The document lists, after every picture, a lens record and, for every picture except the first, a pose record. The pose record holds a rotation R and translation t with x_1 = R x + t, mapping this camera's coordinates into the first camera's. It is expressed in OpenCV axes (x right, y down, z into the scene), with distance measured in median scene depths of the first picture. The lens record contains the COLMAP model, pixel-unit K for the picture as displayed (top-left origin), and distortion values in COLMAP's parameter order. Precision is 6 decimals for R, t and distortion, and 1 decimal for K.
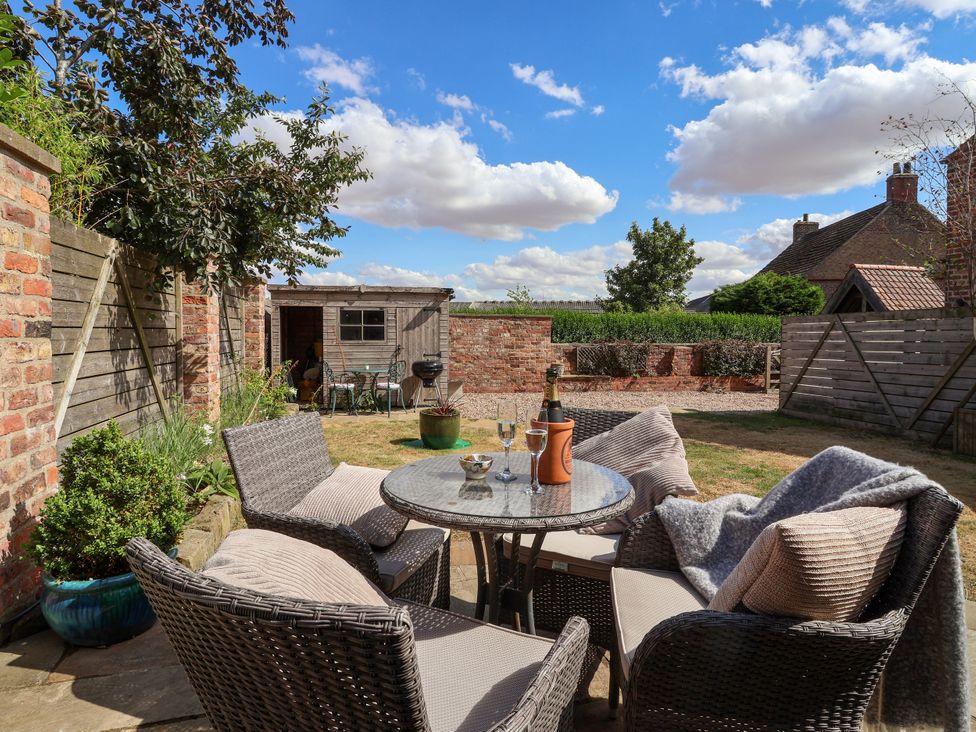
lens RADIAL K [[511.7, 0, 482.2], [0, 511.7, 347.6], [0, 0, 1]] dist [0.007227, -0.013147]
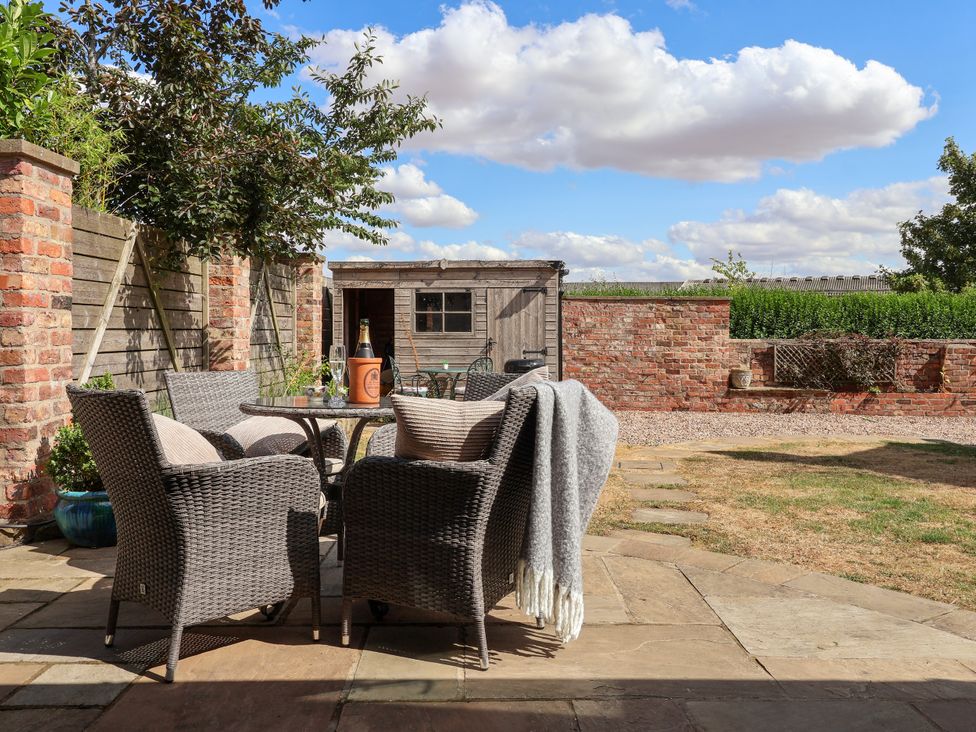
lens RADIAL K [[830.7, 0, 490.7], [0, 830.7, 341.5], [0, 0, 1]] dist [0.008569, 0.006084]
pose [[0.960330, 0.000596, -0.278867, 0.200155], [-0.006242, 0.999793, -0.019360, 0.026408], [0.278798, 0.020332, 0.960135, -0.186582]]
